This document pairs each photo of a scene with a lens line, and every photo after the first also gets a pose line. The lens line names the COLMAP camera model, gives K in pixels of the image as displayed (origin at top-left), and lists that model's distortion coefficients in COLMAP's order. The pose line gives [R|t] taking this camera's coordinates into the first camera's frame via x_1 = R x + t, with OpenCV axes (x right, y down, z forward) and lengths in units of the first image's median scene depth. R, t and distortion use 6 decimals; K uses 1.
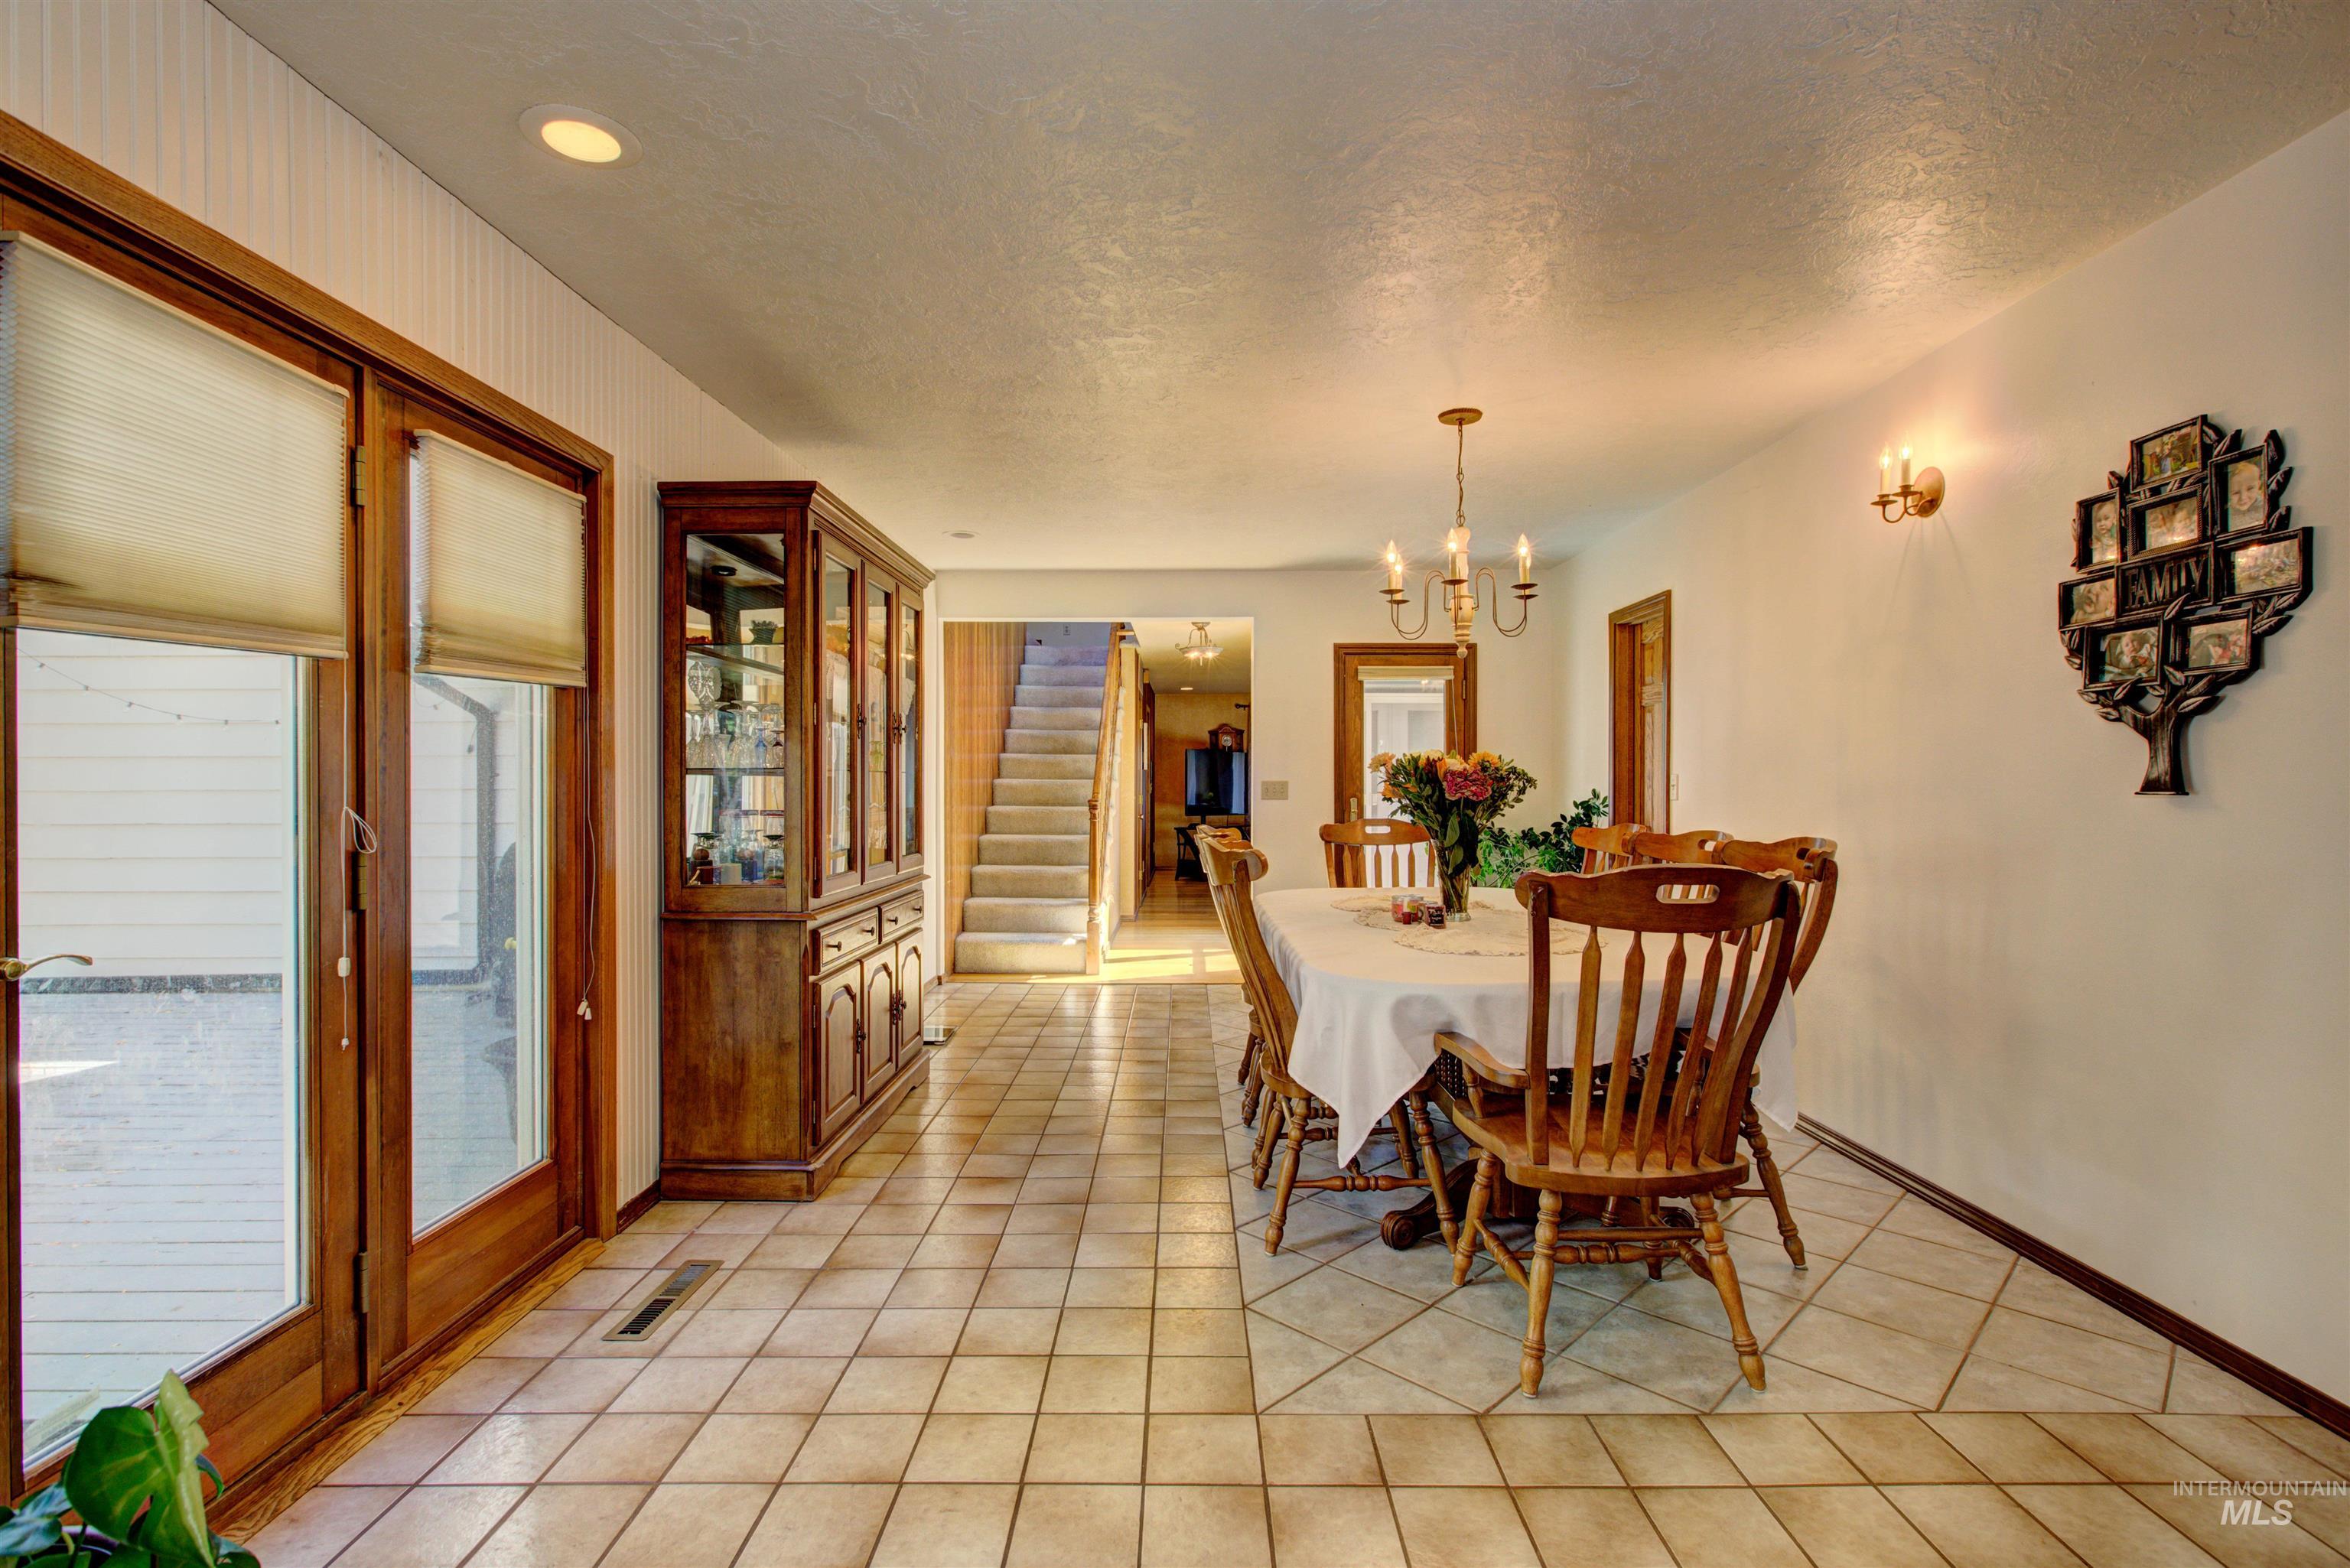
lens RADIAL K [[1083.2, 0, 1193.9], [0, 1083.2, 787.6], [0, 0, 1]] dist [-0.014444, 0.006181]
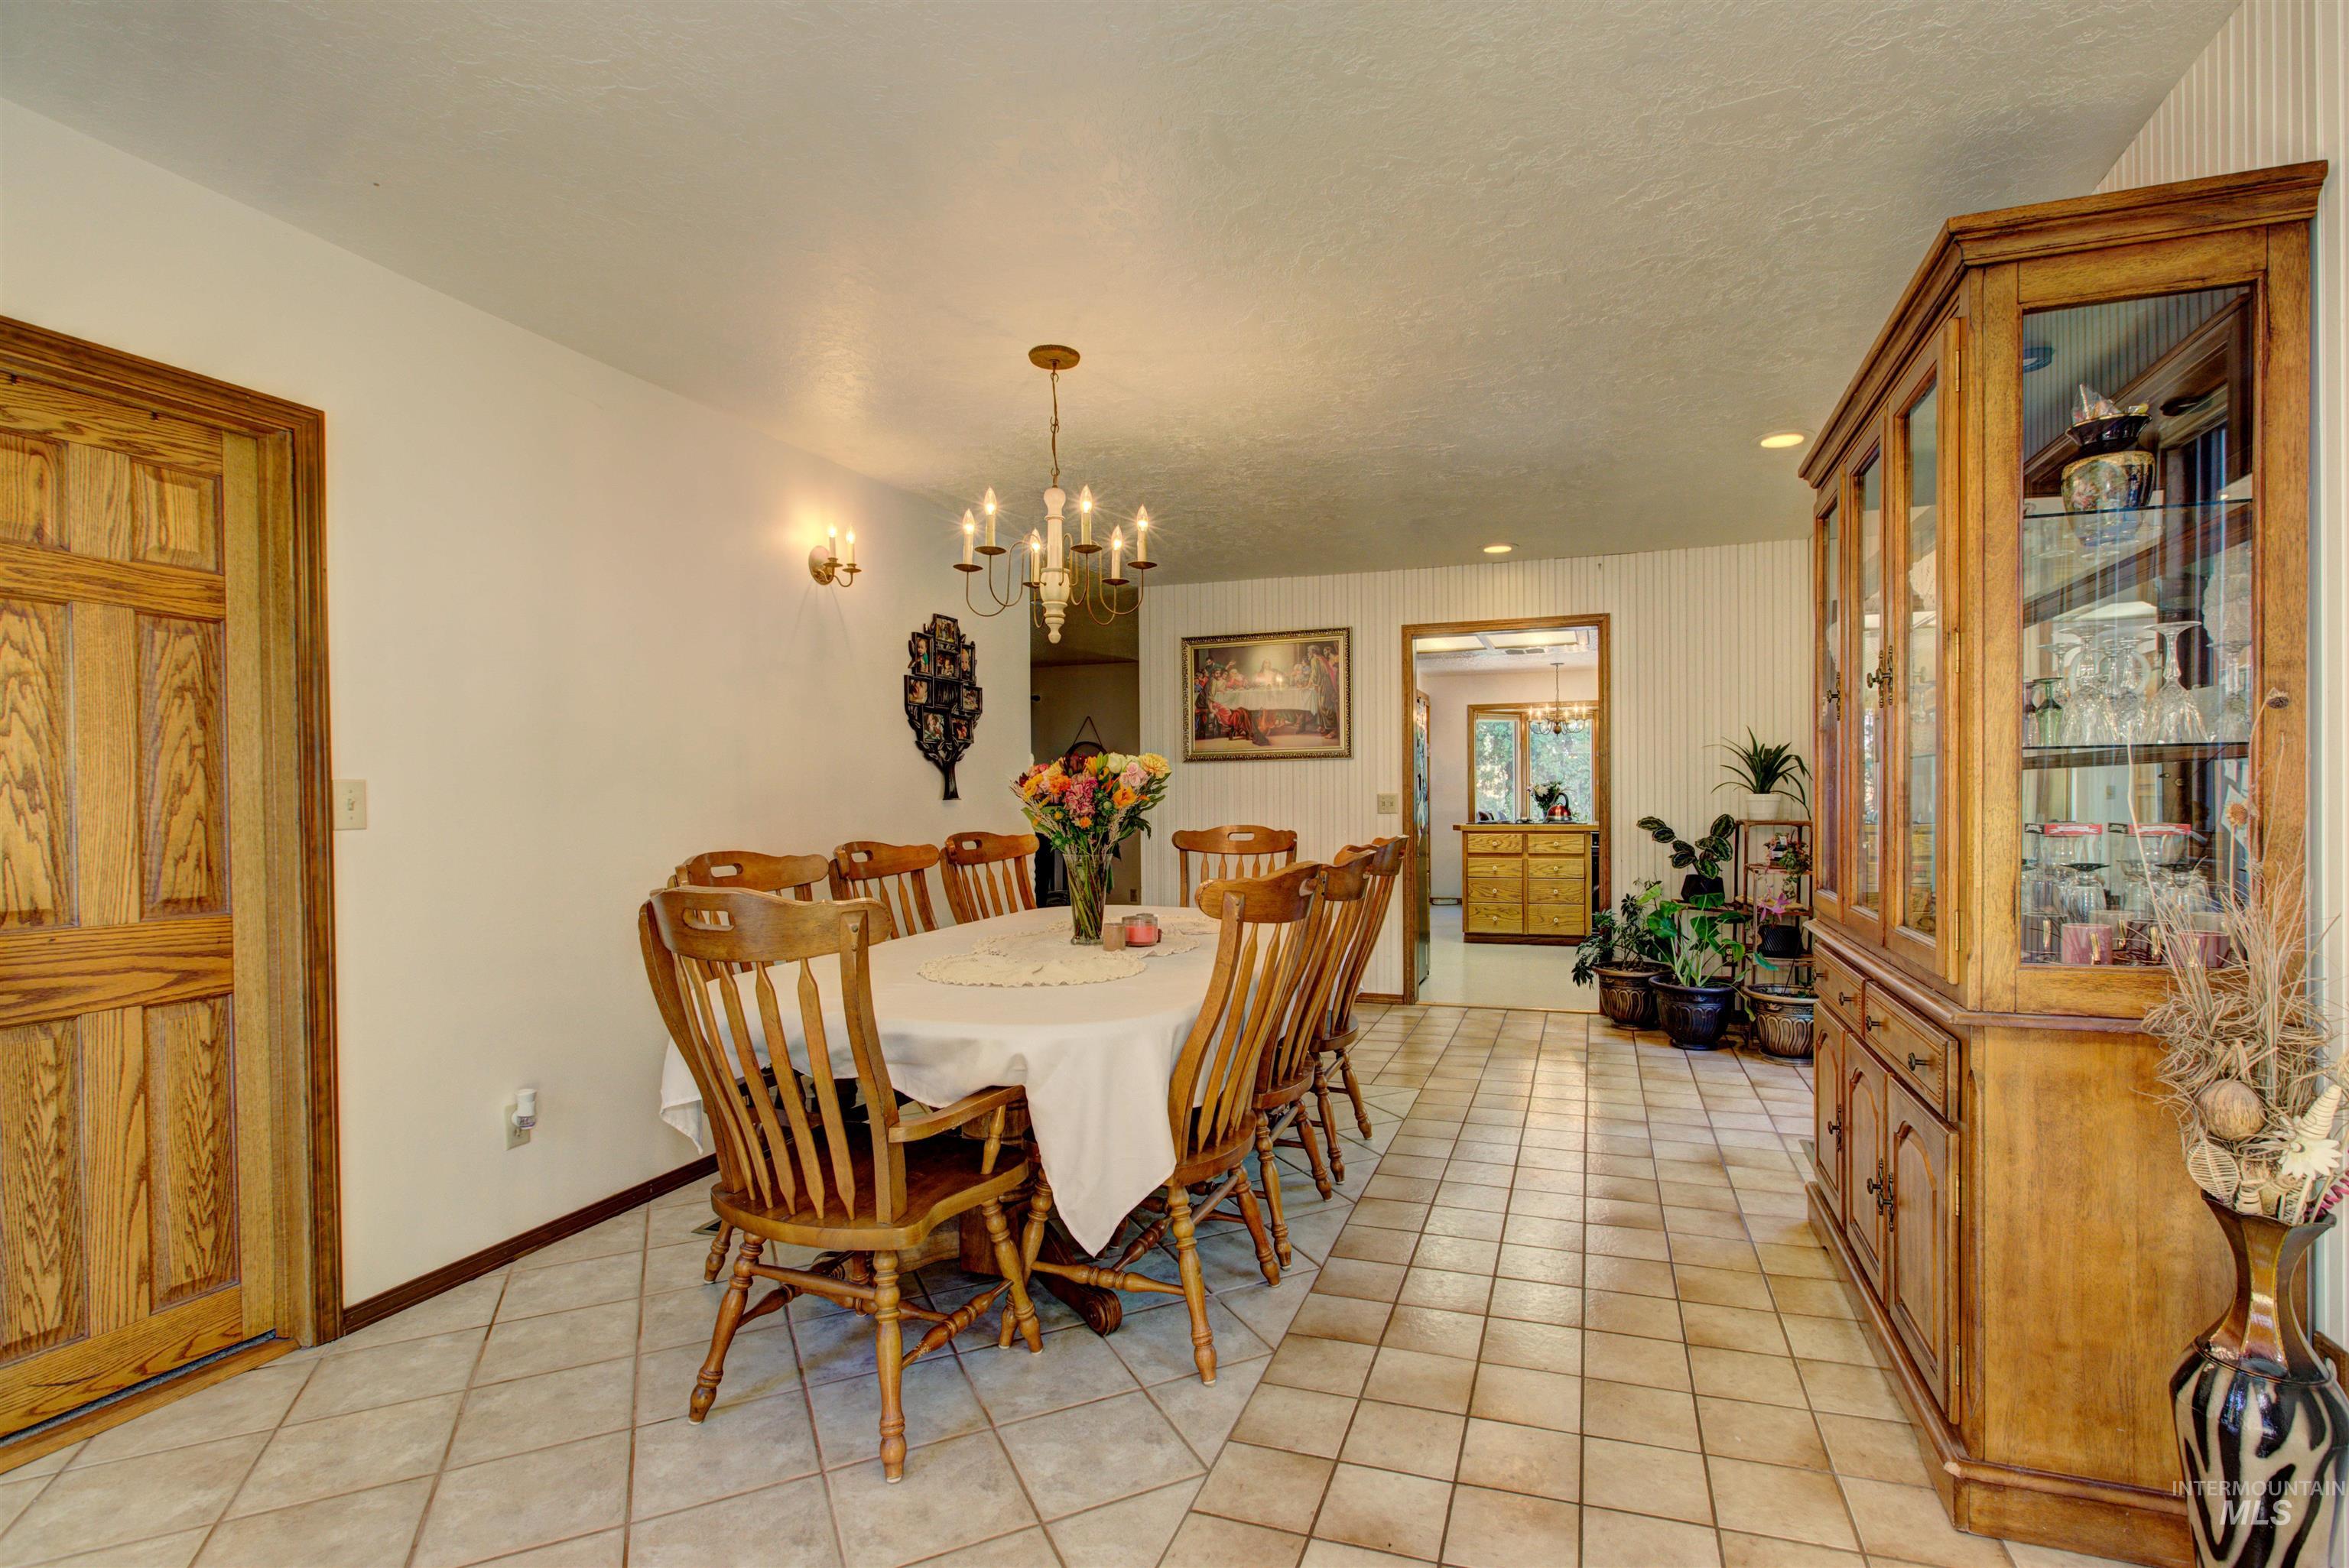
lens RADIAL K [[1082.7, 0, 1183.1], [0, 1082.7, 788.3], [0, 0, 1]] dist [-0.014444, 0.006181]
pose [[-0.935400, 0.005254, 0.353551, -0.169919], [0.010592, 0.999857, 0.013167, -0.028756], [-0.353432, 0.016061, -0.935322, 2.121845]]
